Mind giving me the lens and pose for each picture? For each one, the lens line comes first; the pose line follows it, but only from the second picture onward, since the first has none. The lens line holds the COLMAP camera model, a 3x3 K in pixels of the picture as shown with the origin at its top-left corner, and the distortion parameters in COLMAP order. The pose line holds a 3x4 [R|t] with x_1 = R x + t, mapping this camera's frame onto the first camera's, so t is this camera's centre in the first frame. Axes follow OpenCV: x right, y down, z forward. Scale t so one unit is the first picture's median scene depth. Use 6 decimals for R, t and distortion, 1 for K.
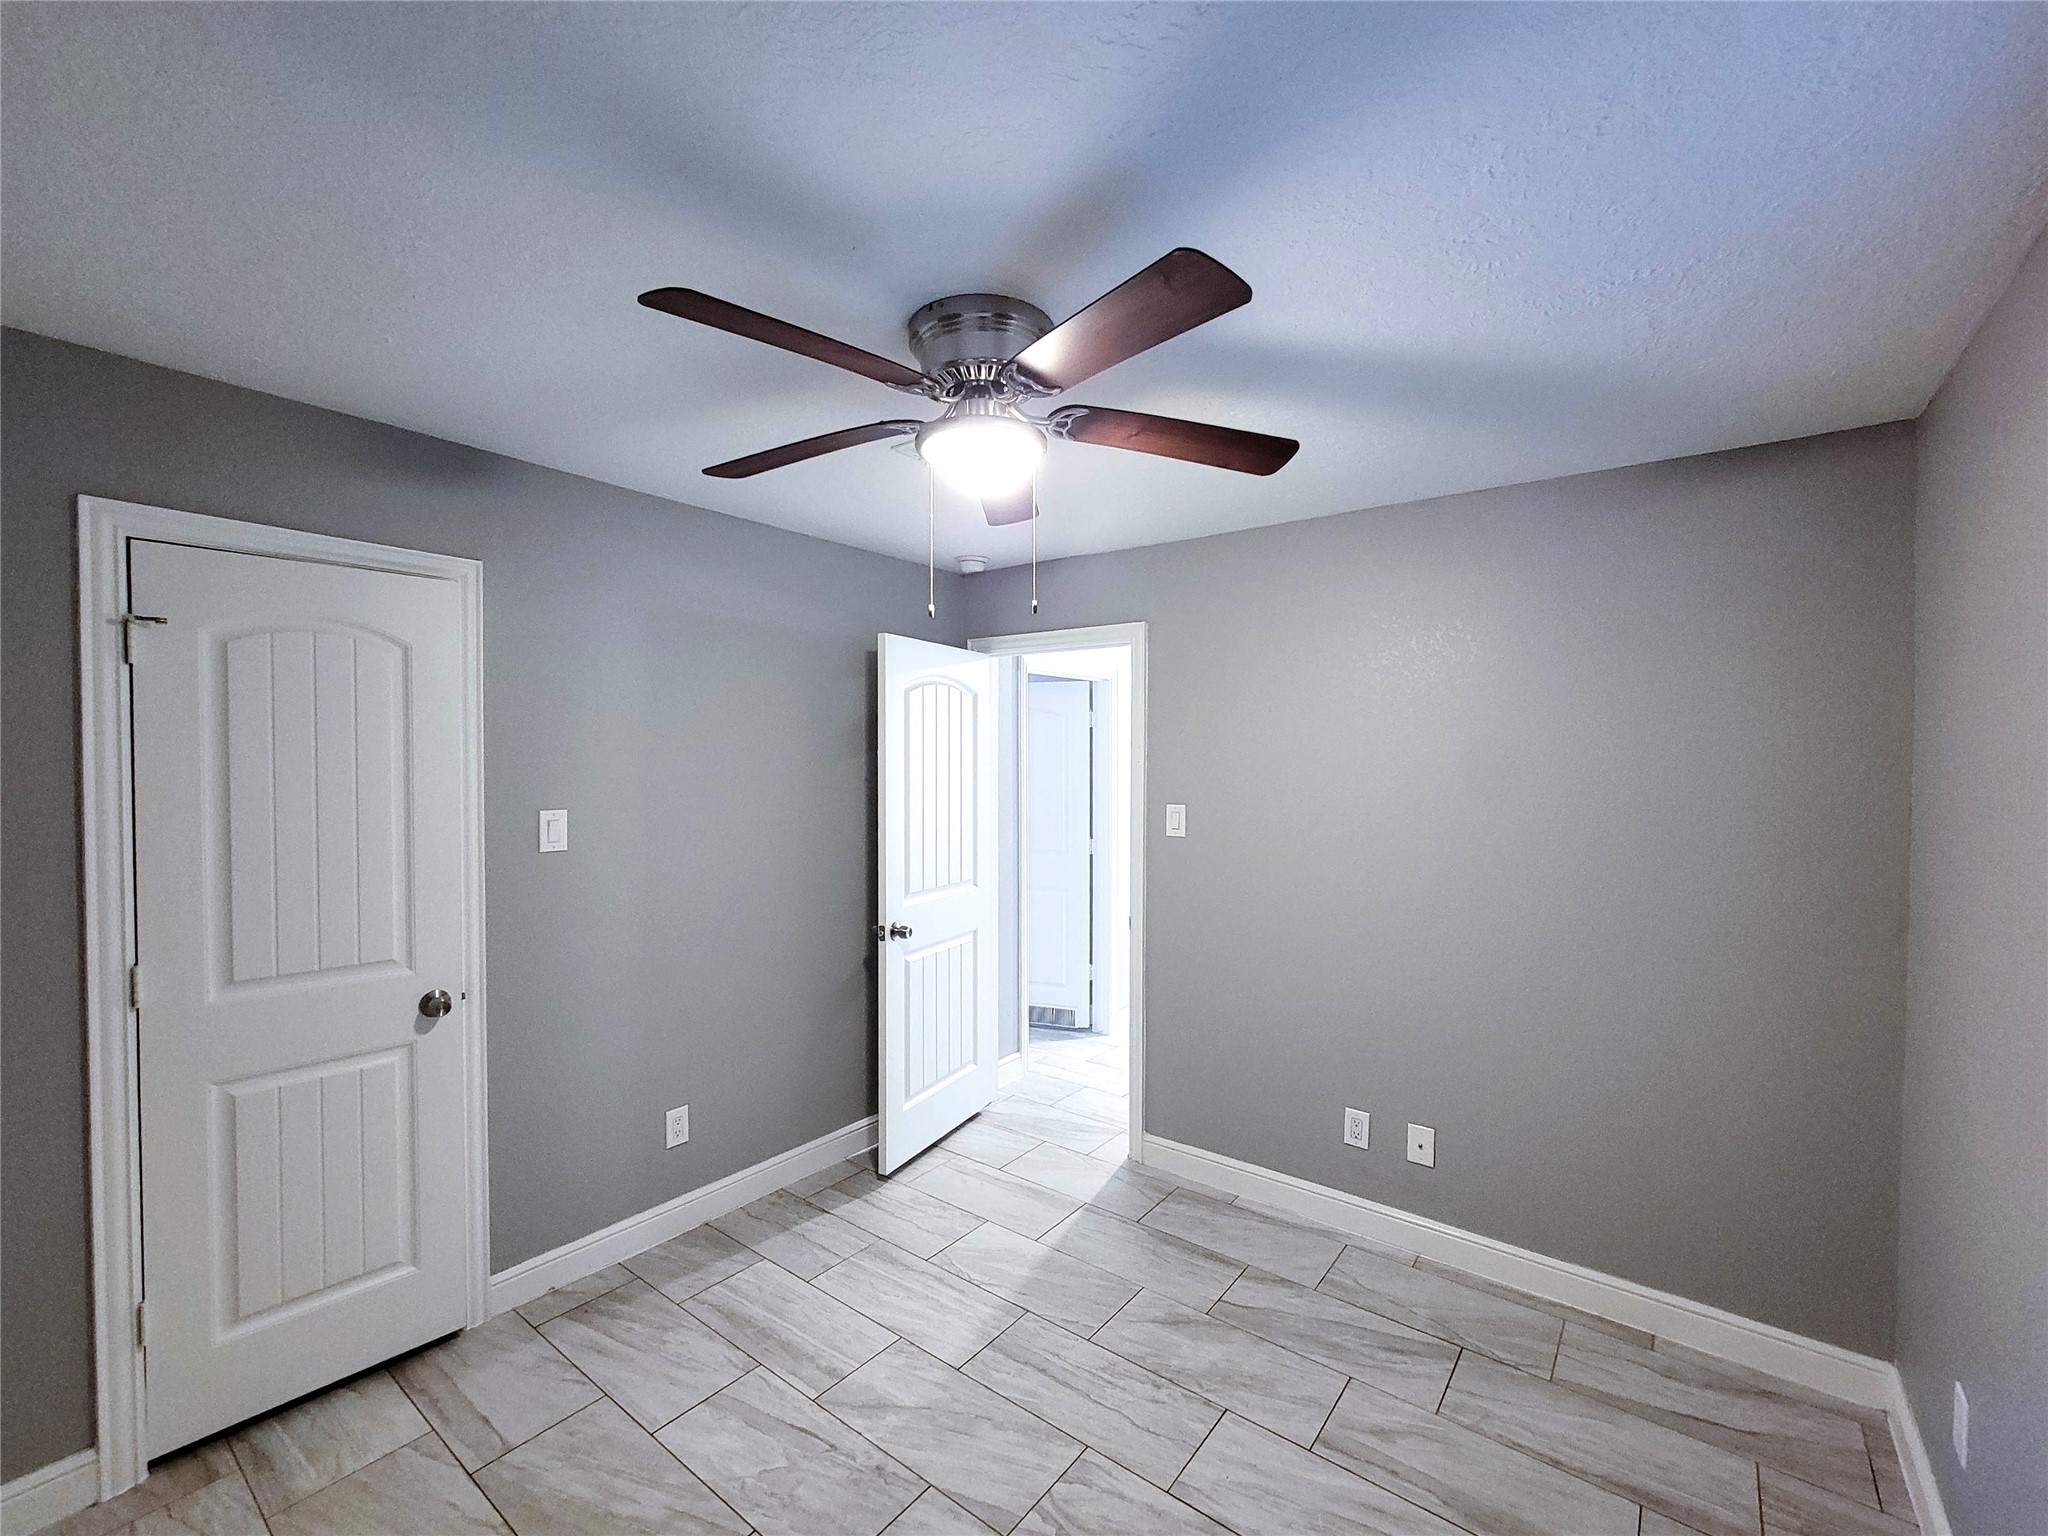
lens RADIAL K [[875.2, 0, 950.2], [0, 875.2, 755.0], [0, 0, 1]] dist [-0.004092, 0.001548]
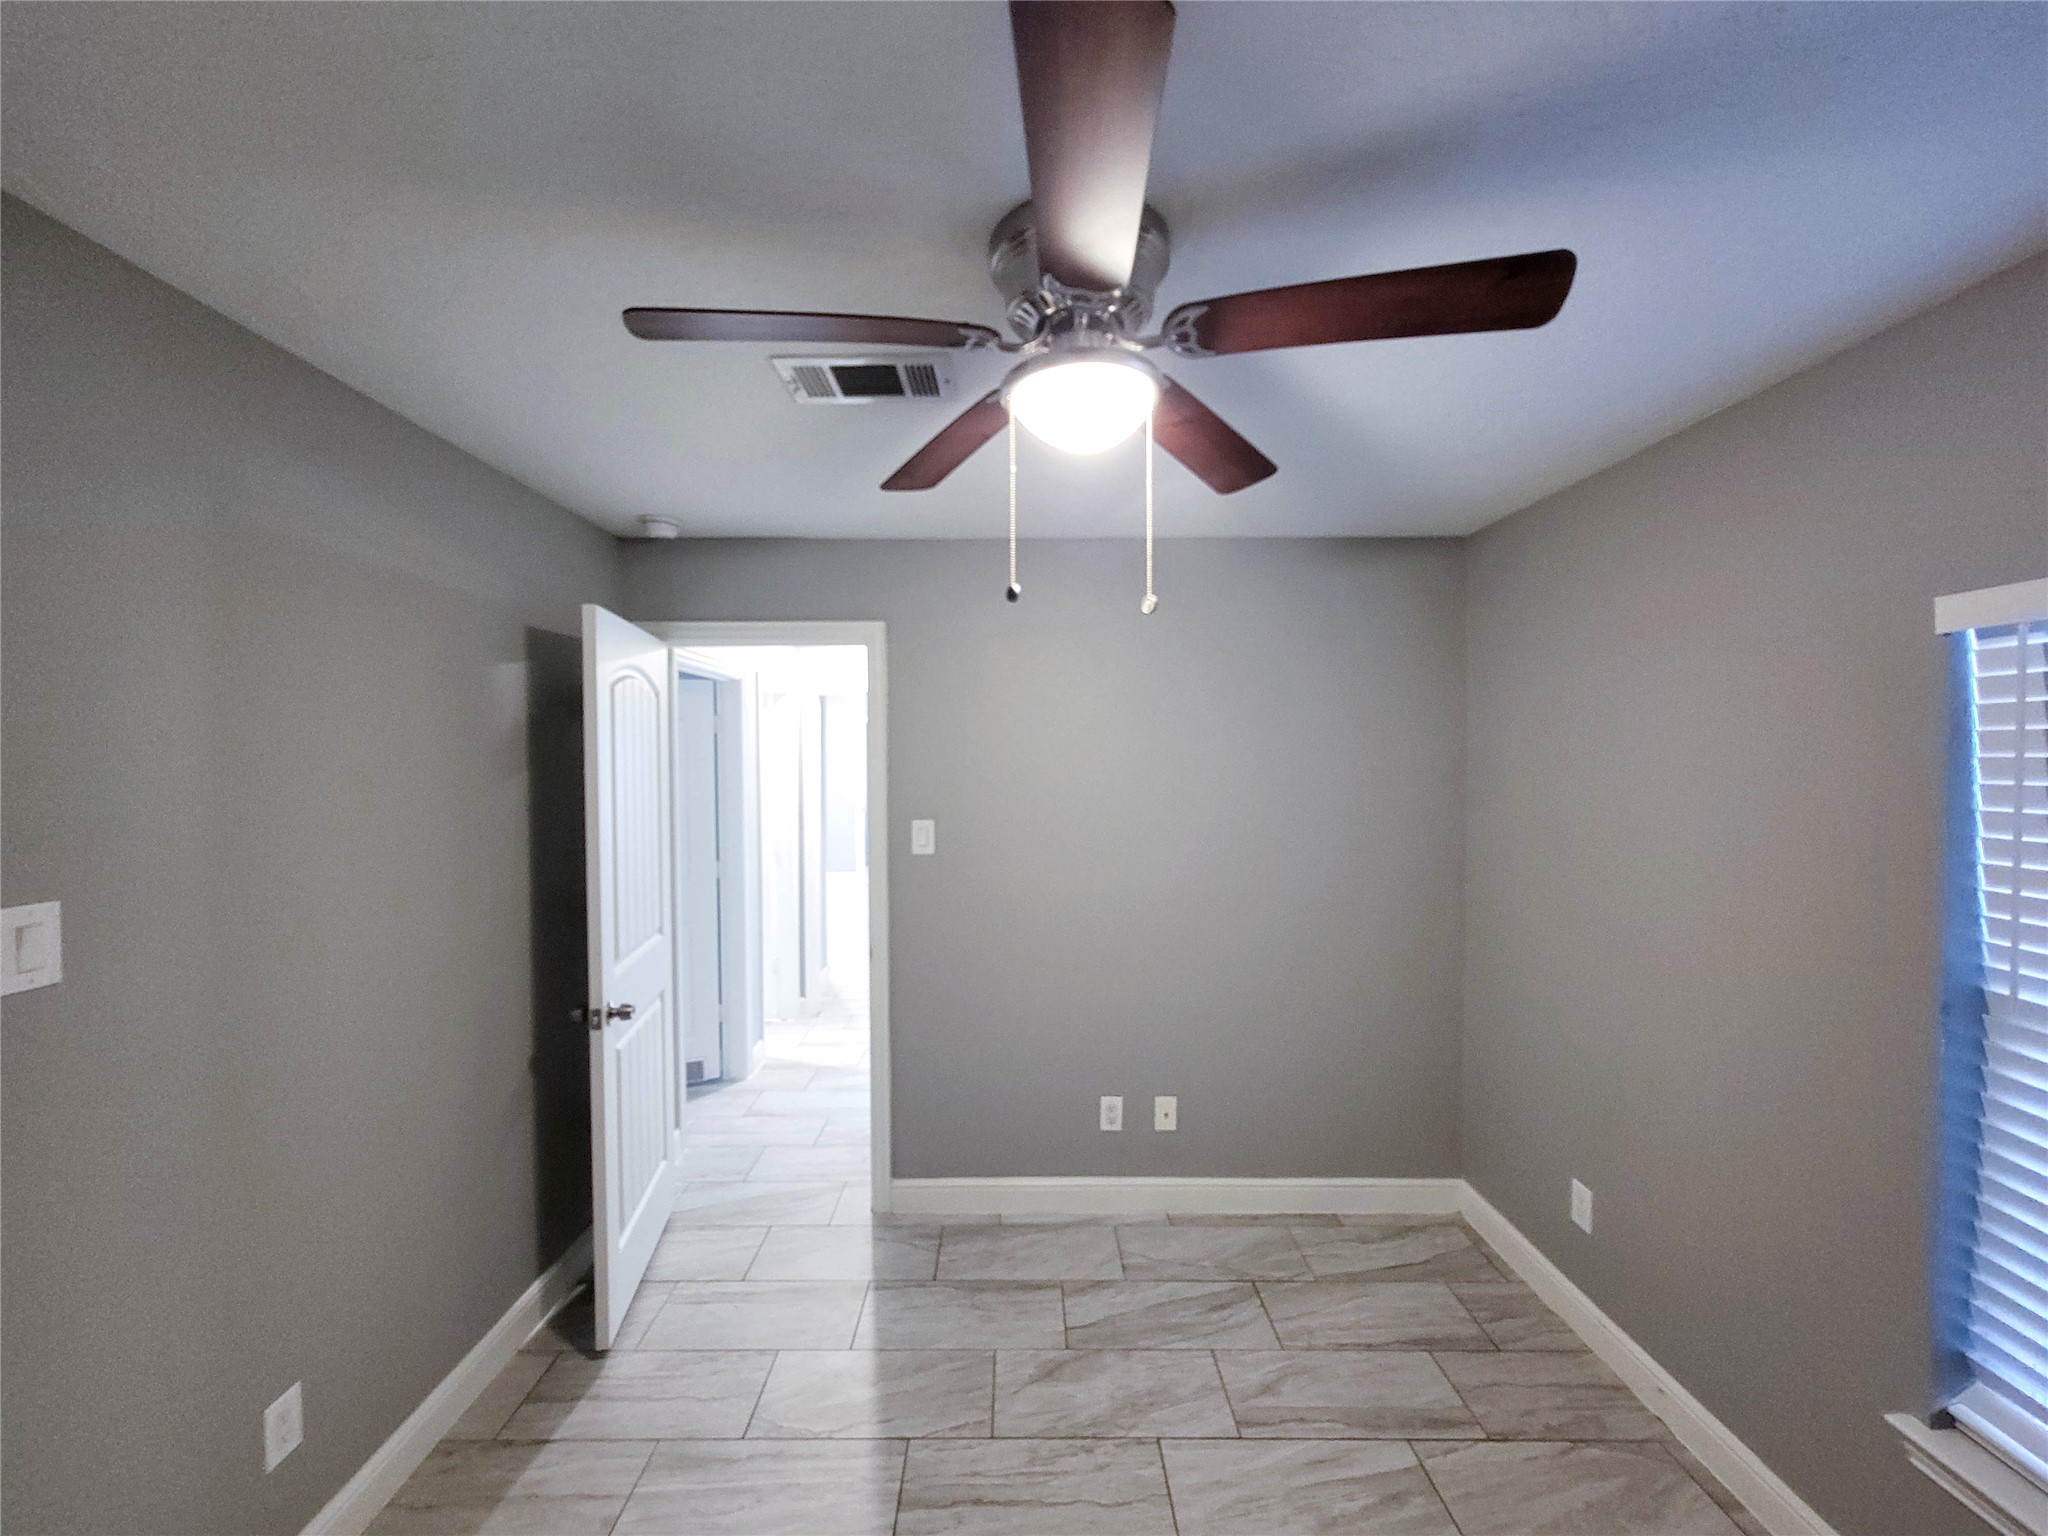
lens RADIAL K [[875.2, 0, 1027.7], [0, 875.2, 761.3], [0, 0, 1]] dist [-0.004092, 0.001548]
pose [[0.768678, -0.009691, 0.639562, -0.328733], [0.007324, 0.999953, 0.006349, -0.014789], [-0.639594, -0.000196, 0.768713, 0.268200]]
